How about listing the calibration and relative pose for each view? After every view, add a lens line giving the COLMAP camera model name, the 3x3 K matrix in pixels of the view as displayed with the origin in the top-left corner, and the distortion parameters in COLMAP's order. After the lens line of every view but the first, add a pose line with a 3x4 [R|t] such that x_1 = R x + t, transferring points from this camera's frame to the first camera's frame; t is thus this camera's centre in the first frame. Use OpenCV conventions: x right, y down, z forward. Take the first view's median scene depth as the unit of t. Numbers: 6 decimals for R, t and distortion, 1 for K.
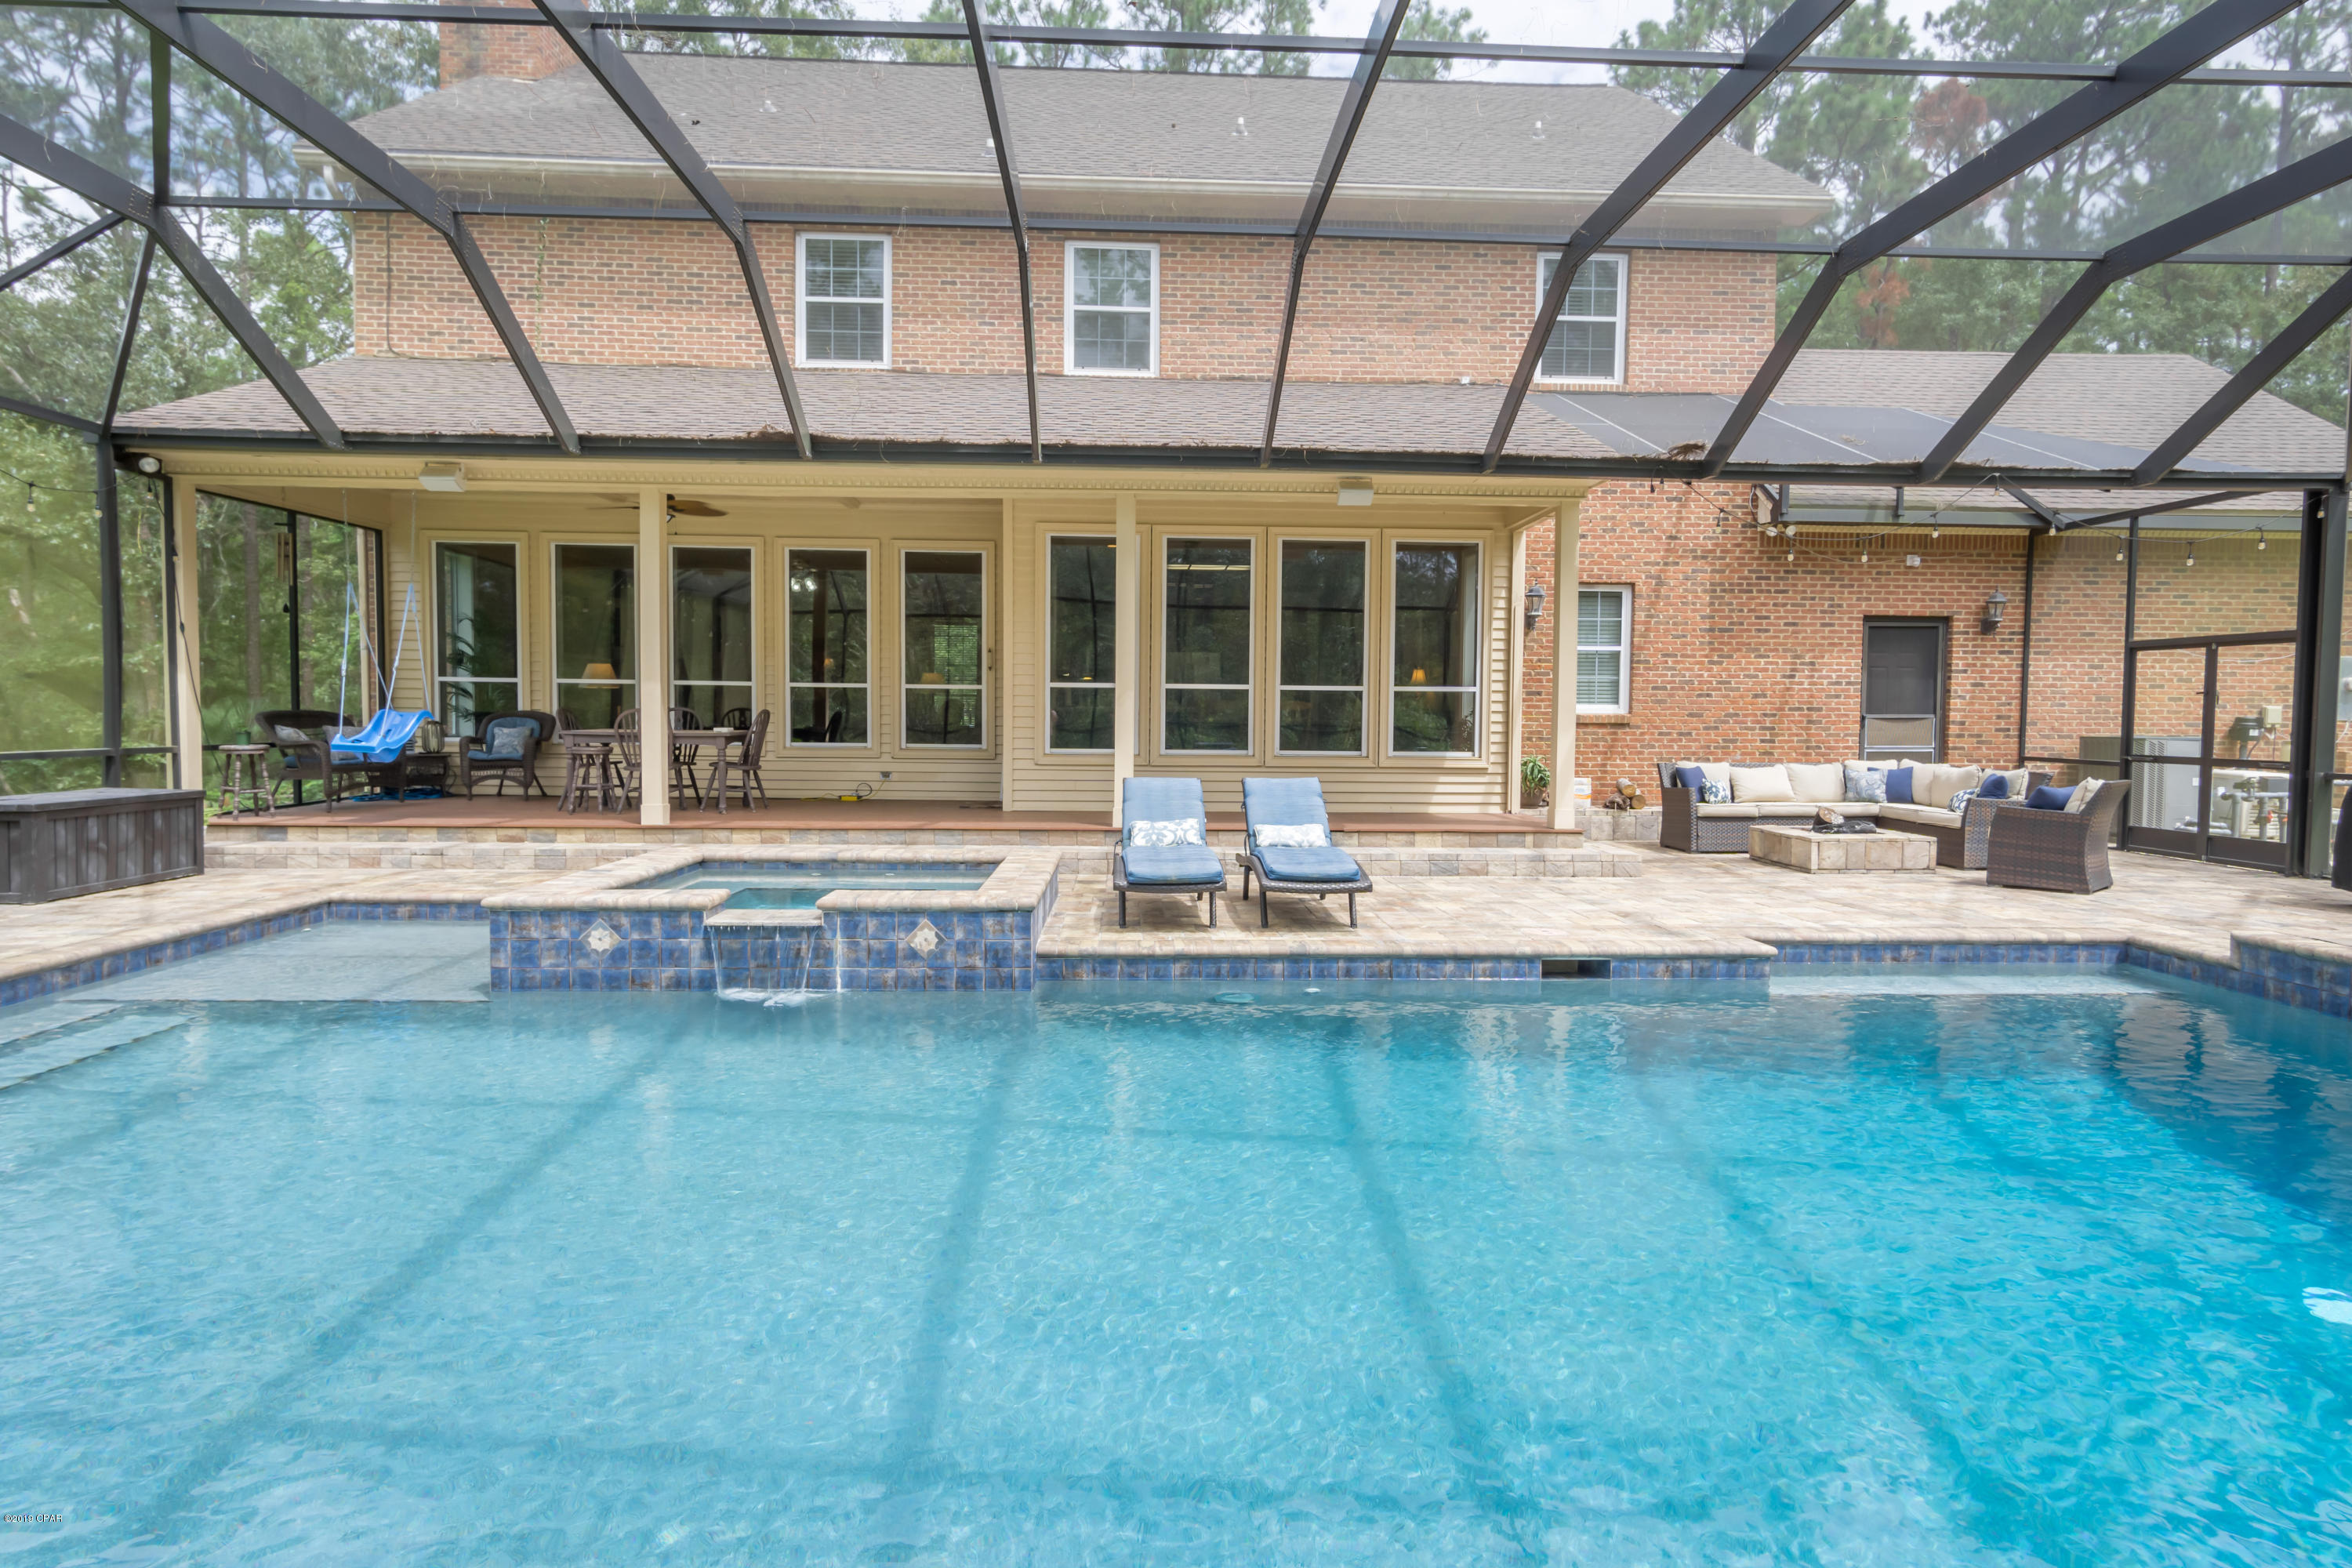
lens RADIAL K [[1237.6, 0, 1174.0], [0, 1237.6, 761.6], [0, 0, 1]] dist [0.000680, -0.000570]
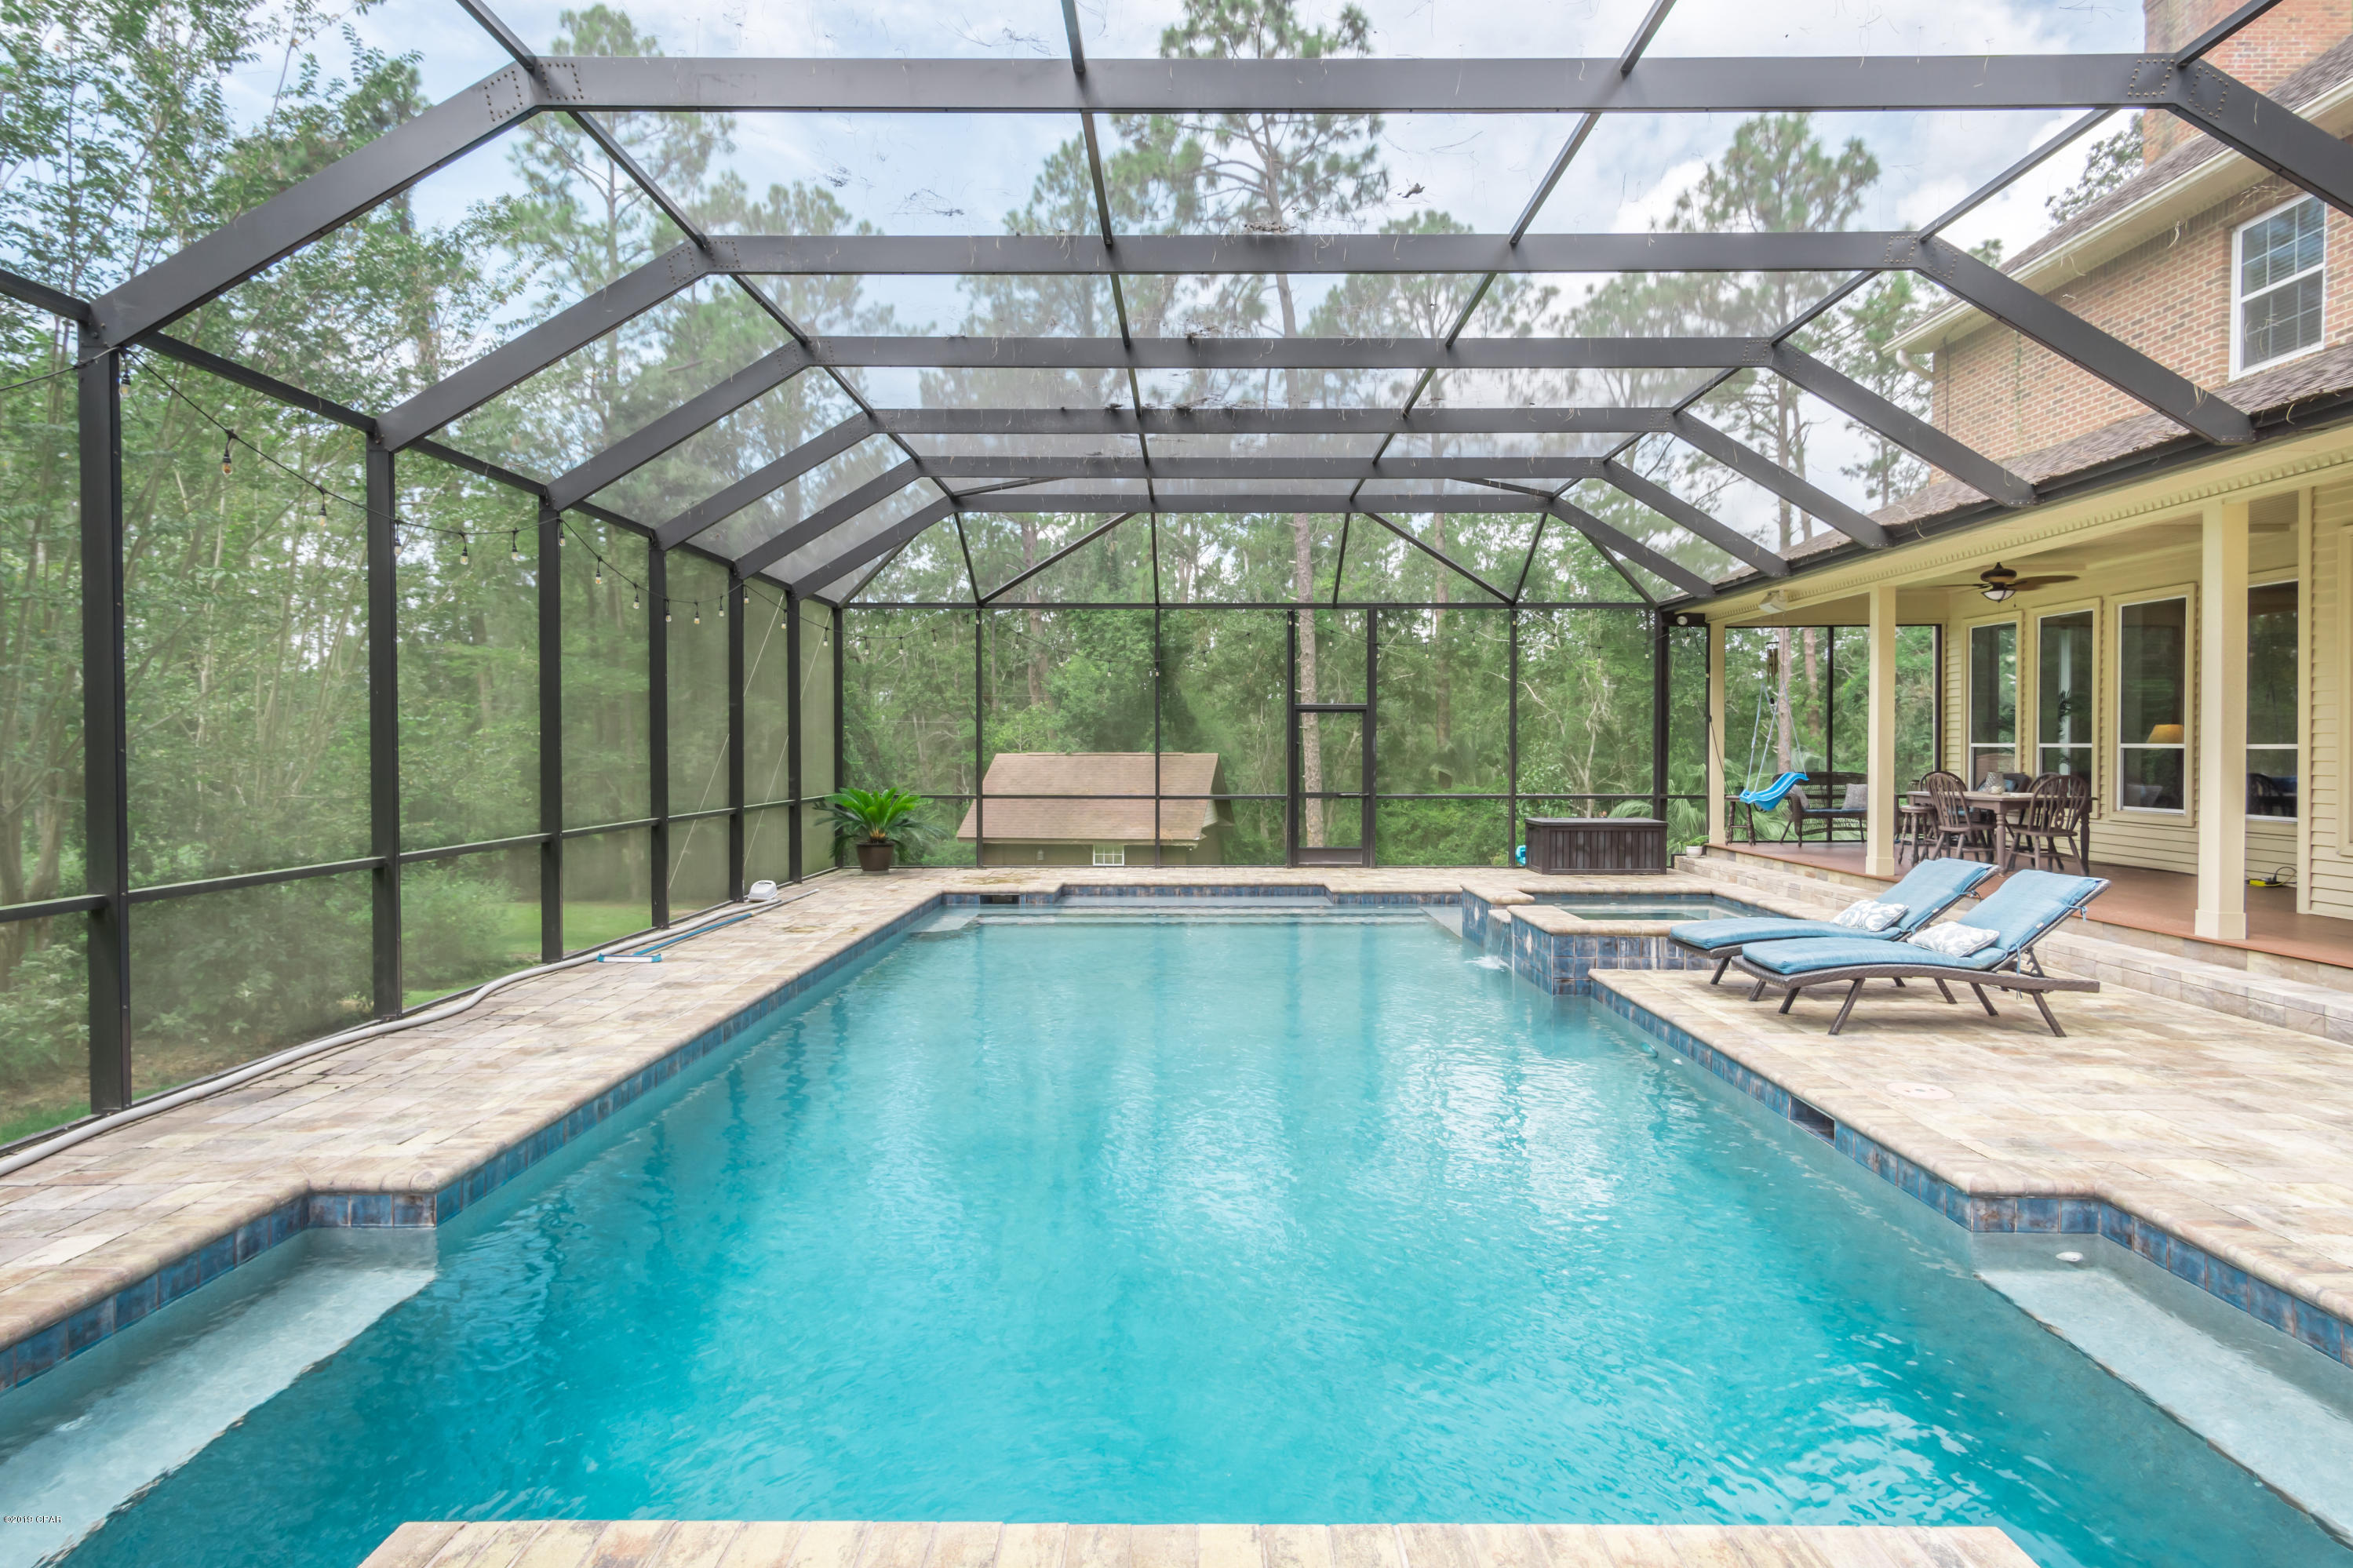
lens RADIAL K [[1208.7, 0, 1173.4], [0, 1208.7, 774.8], [0, 0, 1]] dist [-0.001664, -0.000522]
pose [[-0.046780, 0.015081, -0.998791, 0.581160], [-0.040389, 0.999040, 0.016976, -0.028305], [0.998088, 0.041134, -0.046126, 0.310412]]
